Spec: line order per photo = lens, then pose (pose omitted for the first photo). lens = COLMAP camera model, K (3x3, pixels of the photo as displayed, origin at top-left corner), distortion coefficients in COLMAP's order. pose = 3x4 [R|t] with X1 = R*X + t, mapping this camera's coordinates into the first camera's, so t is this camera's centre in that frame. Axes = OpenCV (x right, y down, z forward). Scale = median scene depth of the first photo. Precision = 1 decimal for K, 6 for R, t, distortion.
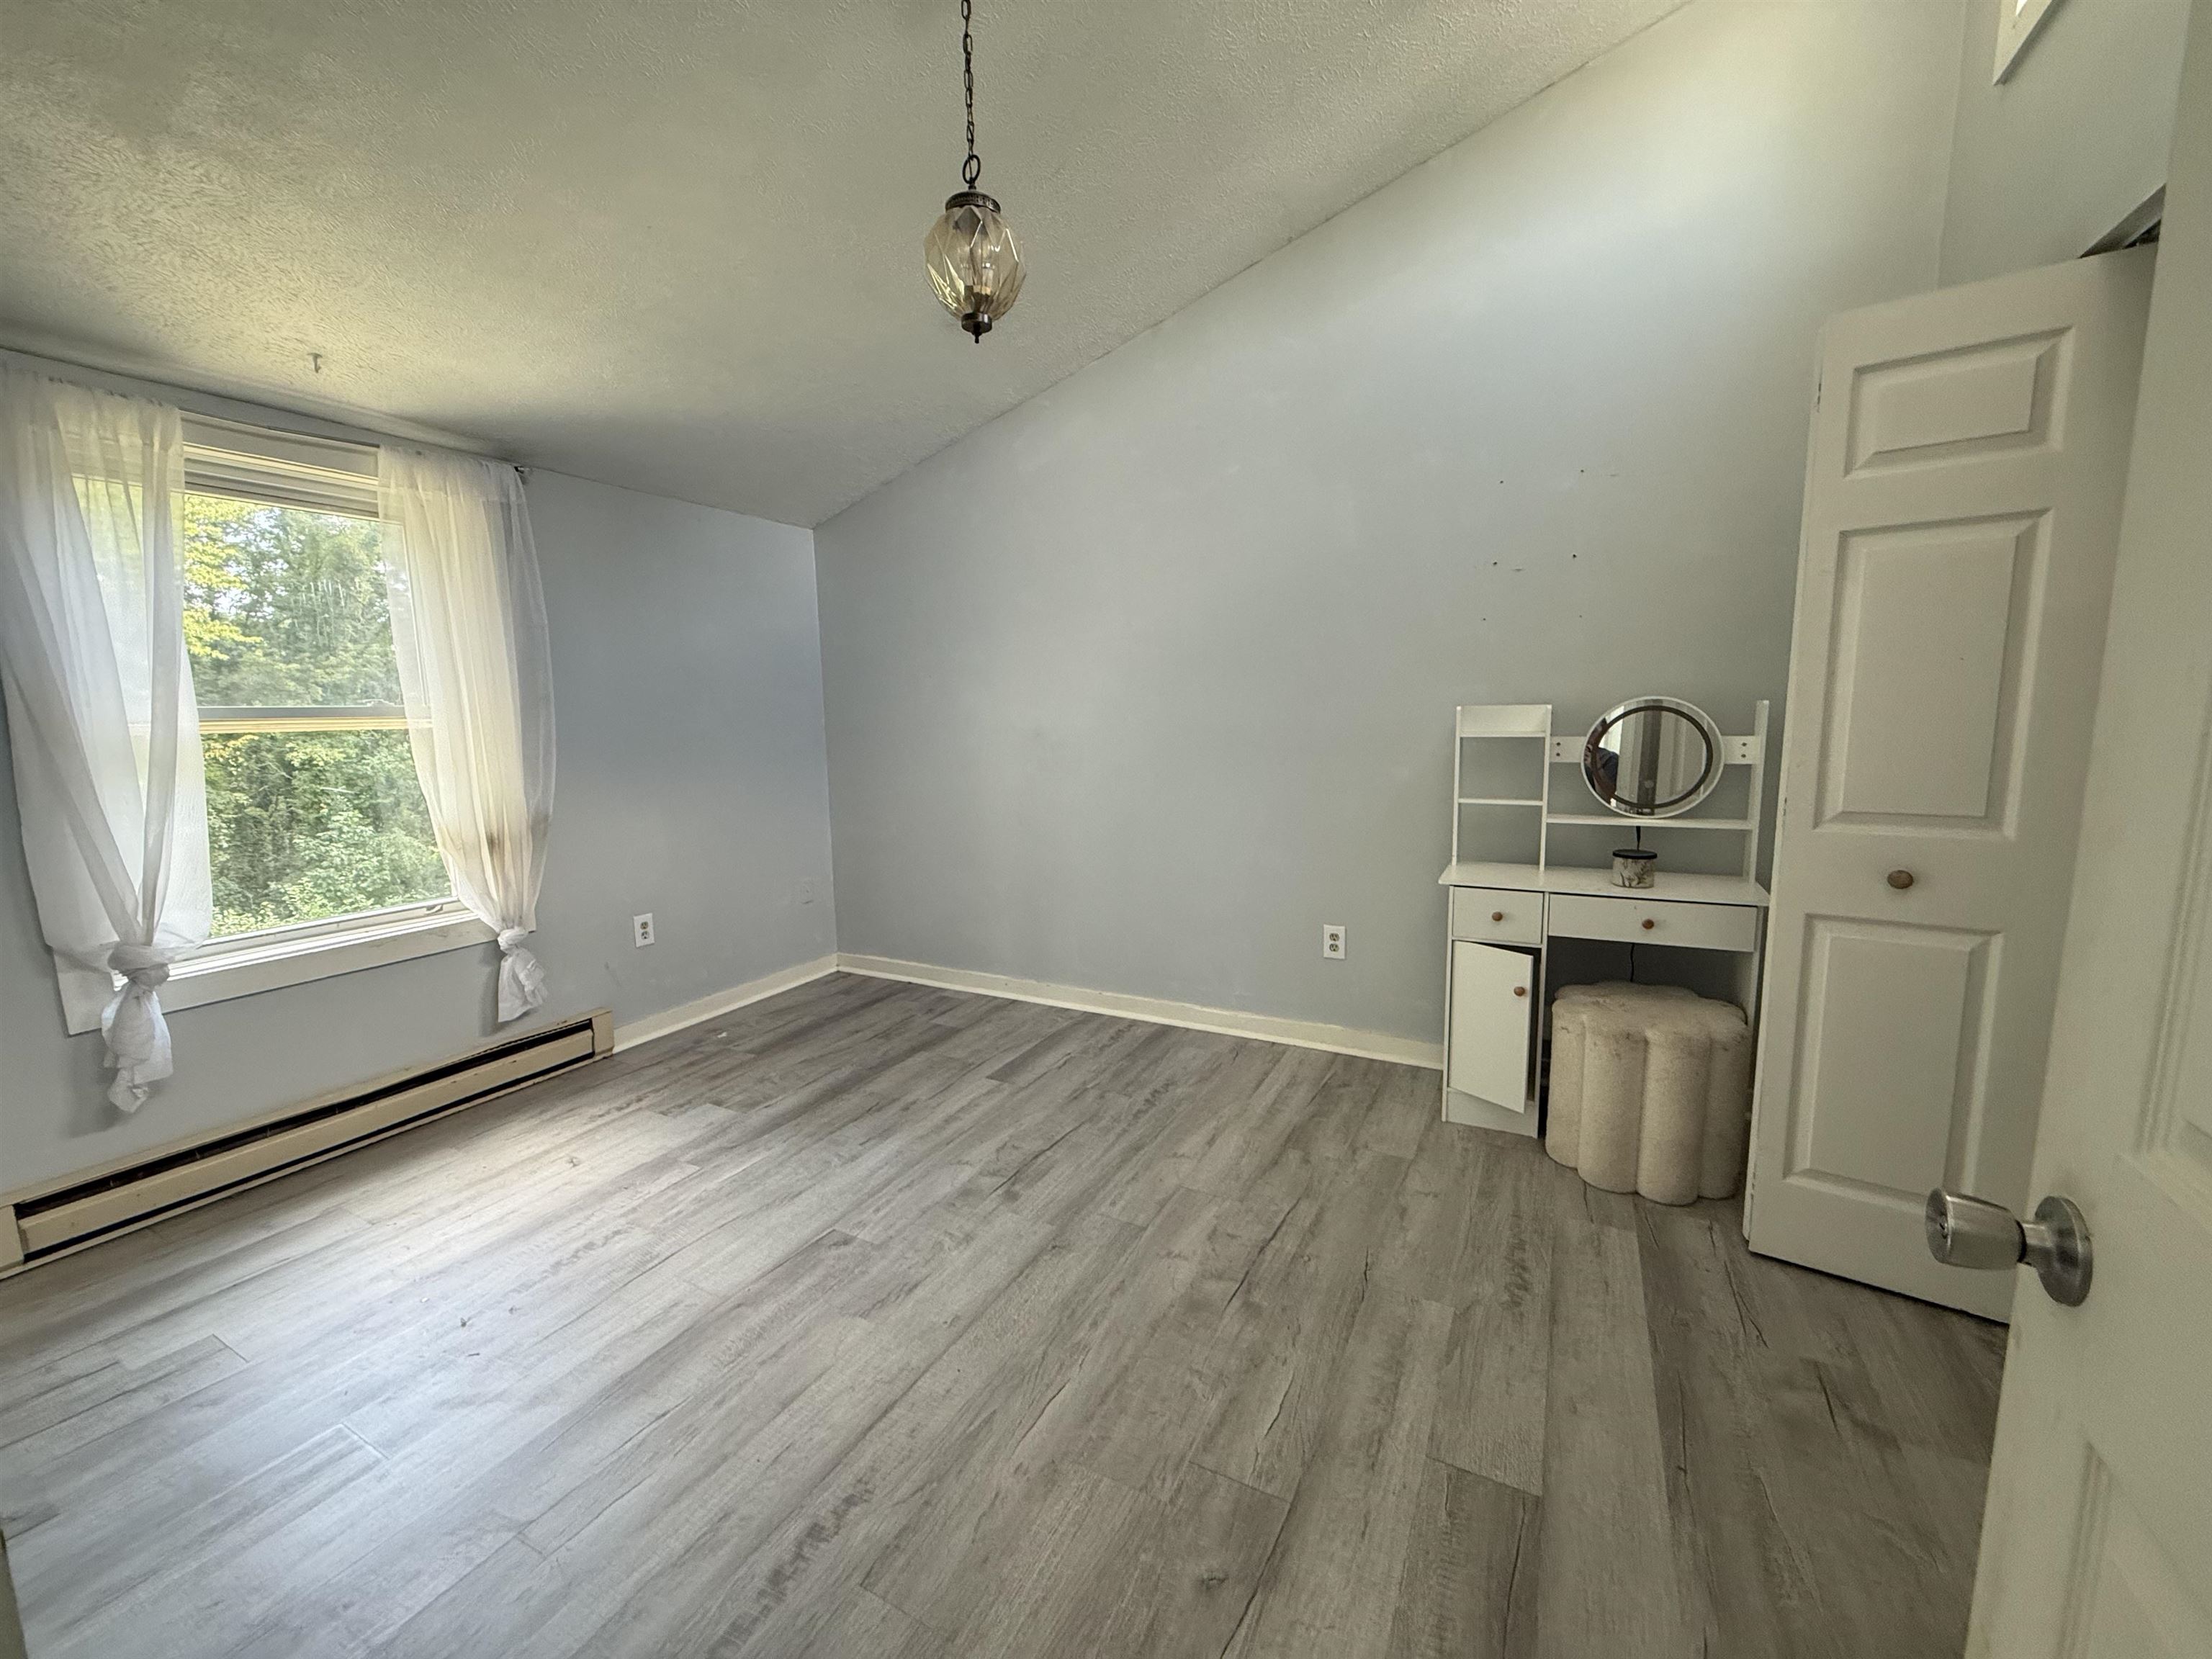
lens RADIAL K [[880.8, 0, 1108.7], [0, 880.8, 829.9], [0, 0, 1]] dist [0.002187, -0.000195]
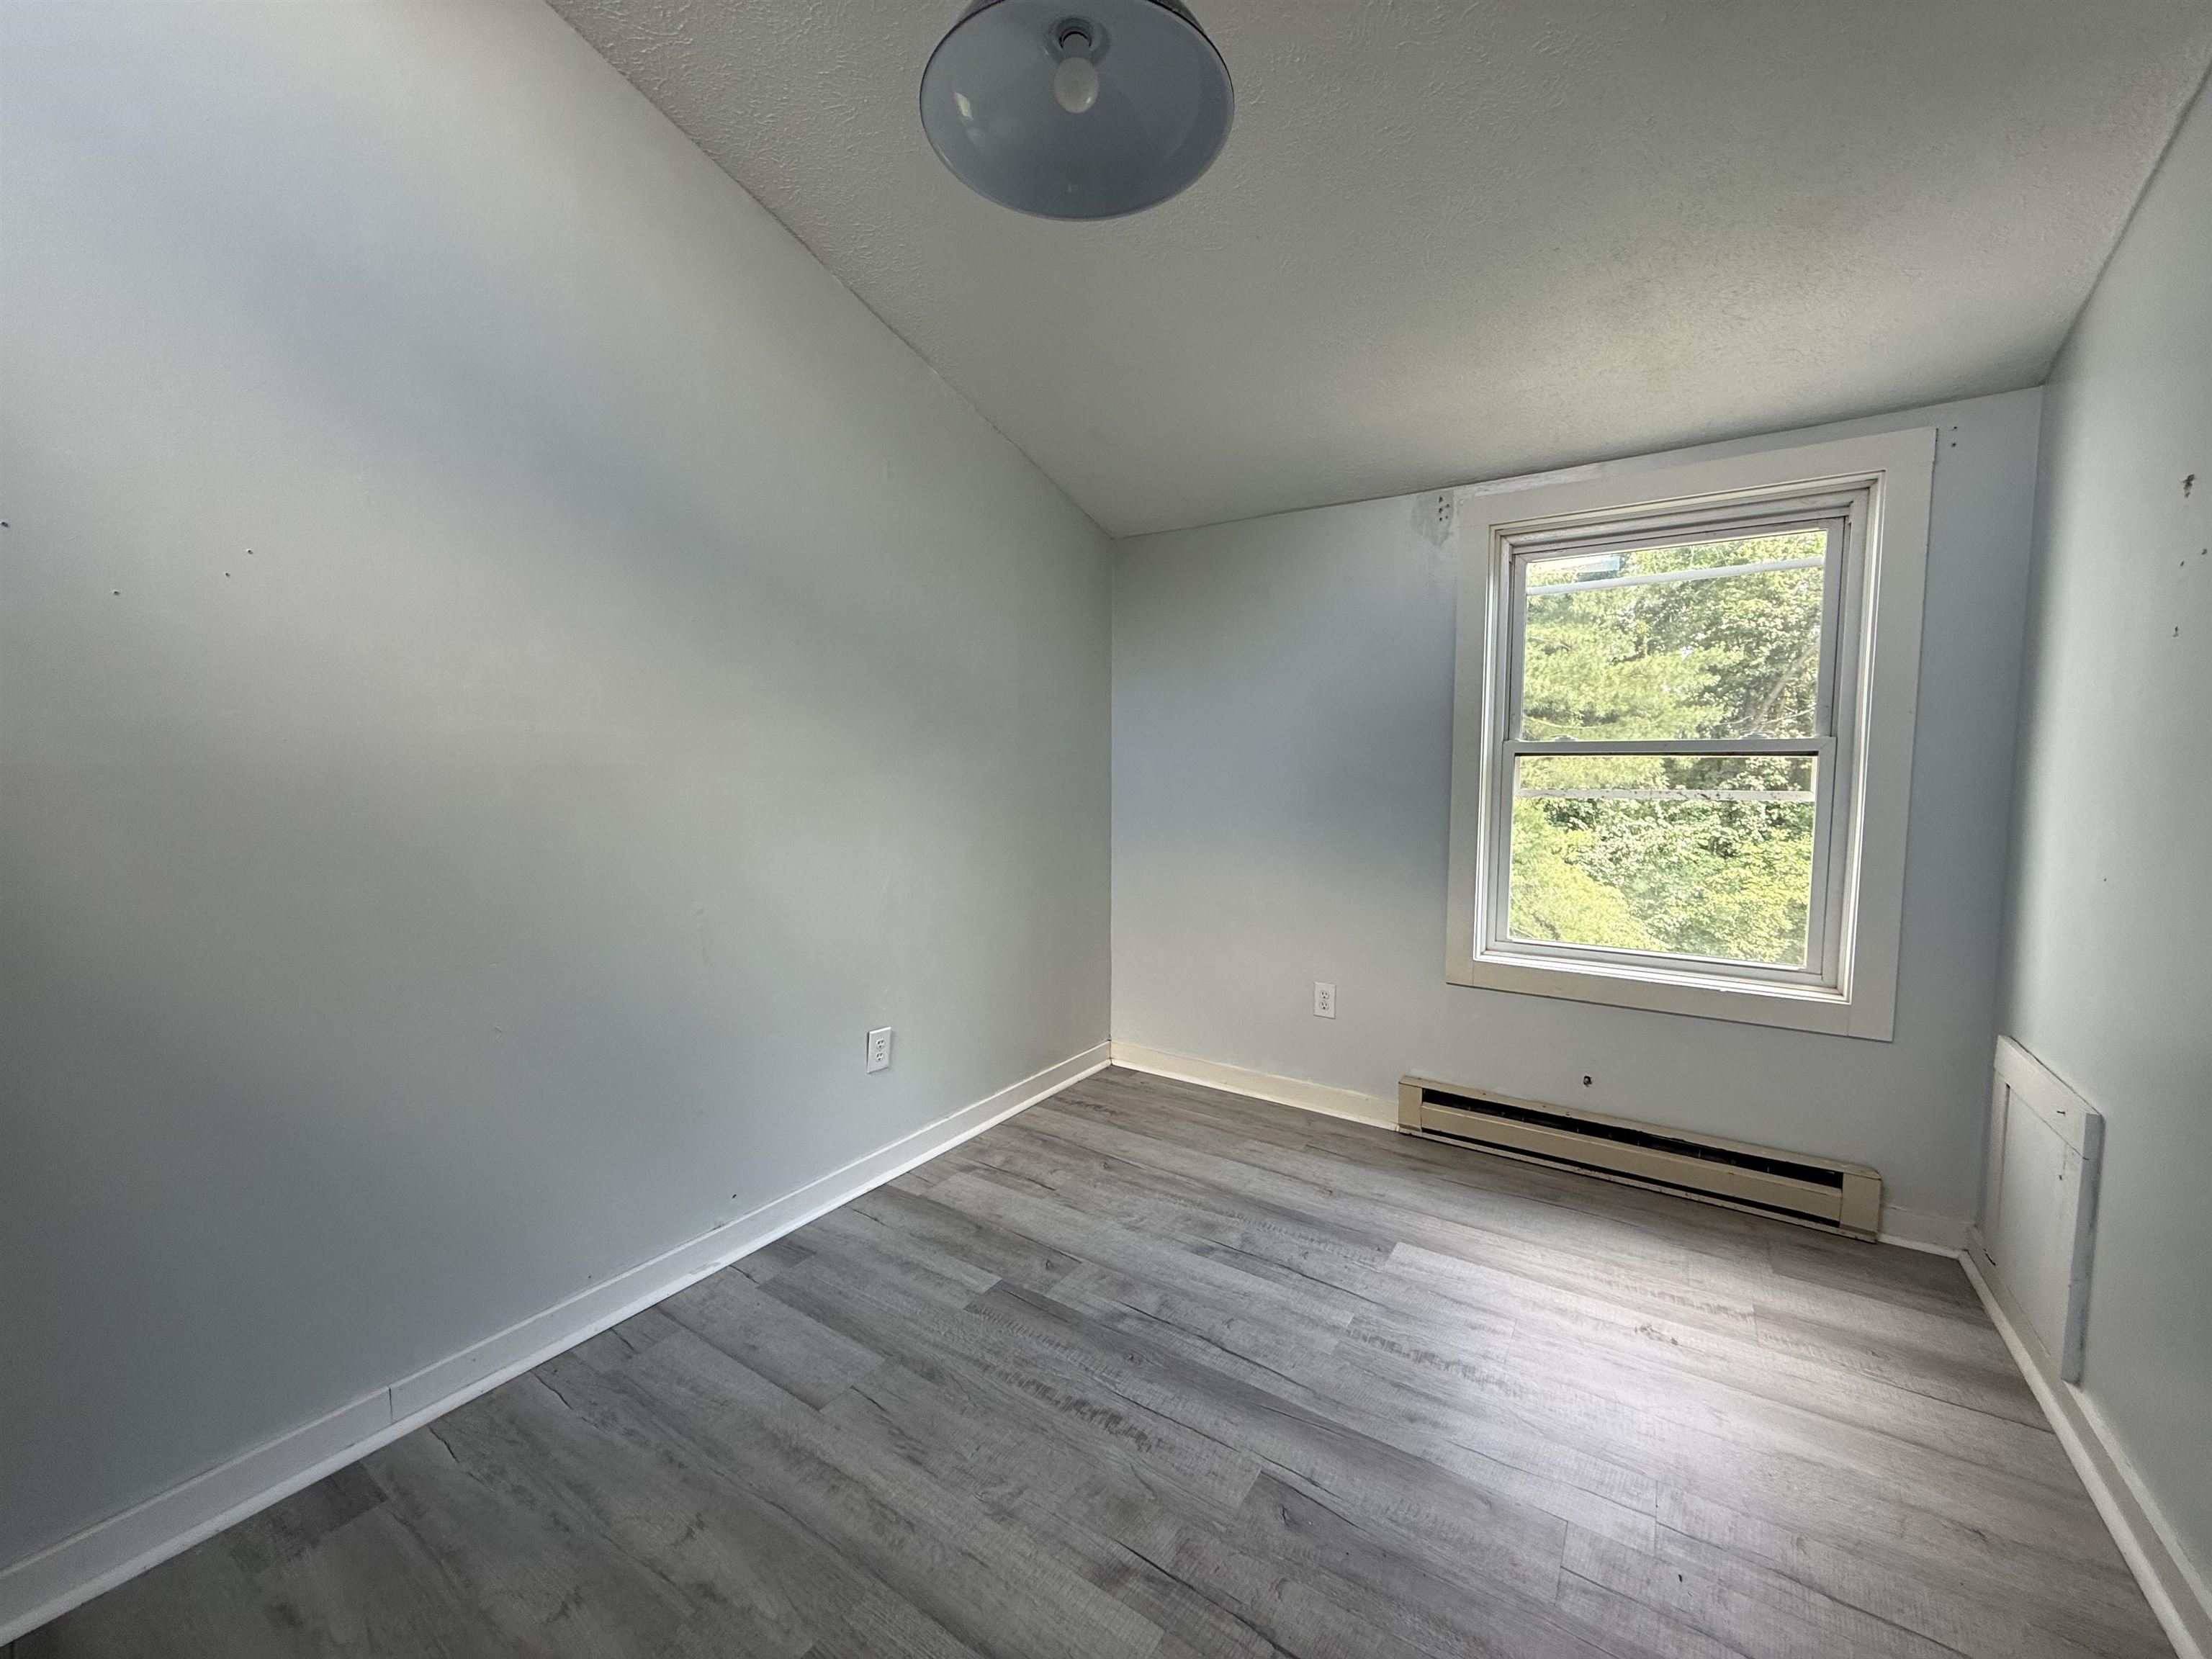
lens RADIAL K [[880.8, 0, 1103.0], [0, 880.8, 822.8], [0, 0, 1]] dist [0.002187, -0.000195]
pose [[-0.095211, 0.077596, -0.992428, 0.472149], [-0.145021, 0.985240, 0.090947, -0.140649], [0.984837, 0.152582, -0.082552, 1.053044]]
